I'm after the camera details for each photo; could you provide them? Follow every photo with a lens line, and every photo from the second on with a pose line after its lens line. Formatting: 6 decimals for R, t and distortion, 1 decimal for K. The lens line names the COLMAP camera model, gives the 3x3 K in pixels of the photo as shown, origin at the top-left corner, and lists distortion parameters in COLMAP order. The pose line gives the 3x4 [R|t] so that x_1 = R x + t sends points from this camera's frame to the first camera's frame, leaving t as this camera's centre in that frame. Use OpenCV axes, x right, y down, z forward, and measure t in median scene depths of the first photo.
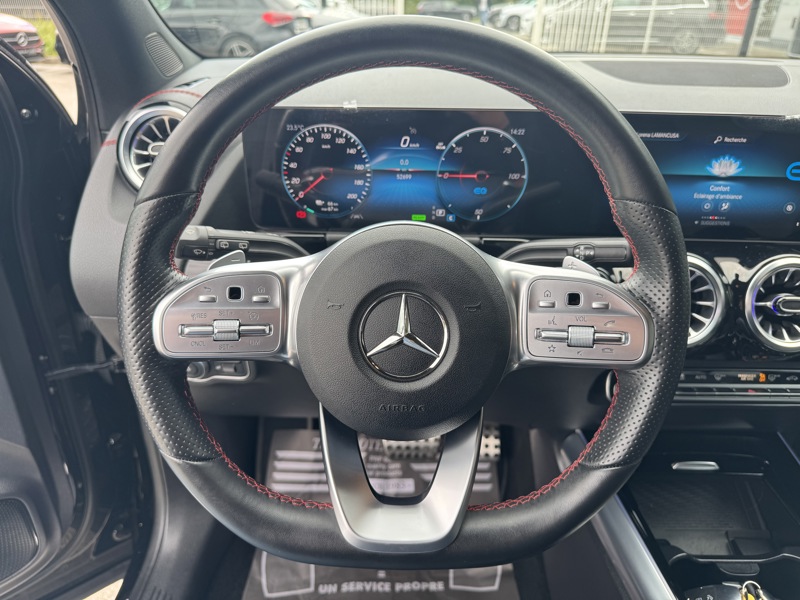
lens RADIAL K [[558.6, 0, 394.7], [0, 558.6, 307.9], [0, 0, 1]] dist [0.030263, 0.001625]
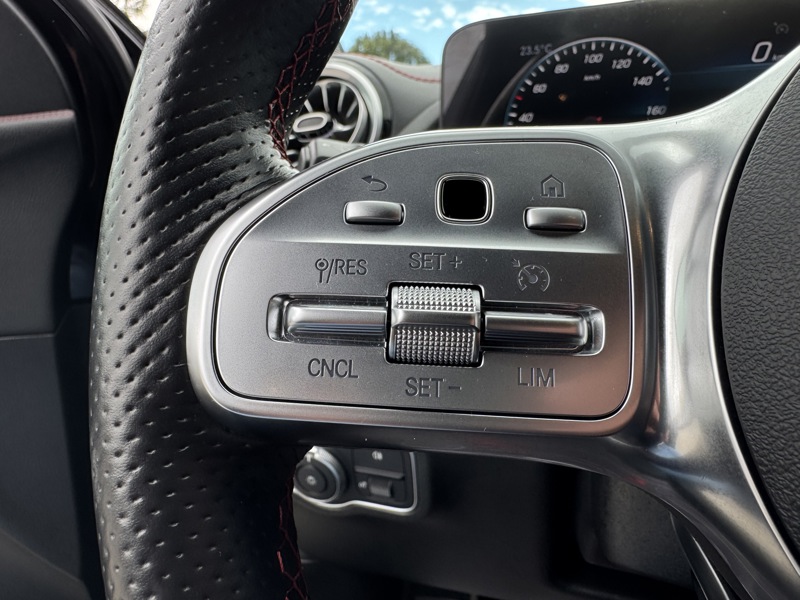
lens RADIAL K [[558.6, 0, 404.8], [0, 558.6, 299.7], [0, 0, 1]] dist [0.030263, 0.001625]
pose [[0.973162, 0.020911, -0.229171, -0.170807], [-0.076000, 0.969190, -0.234296, 0.062645], [0.217211, 0.245425, 0.944768, 0.501403]]
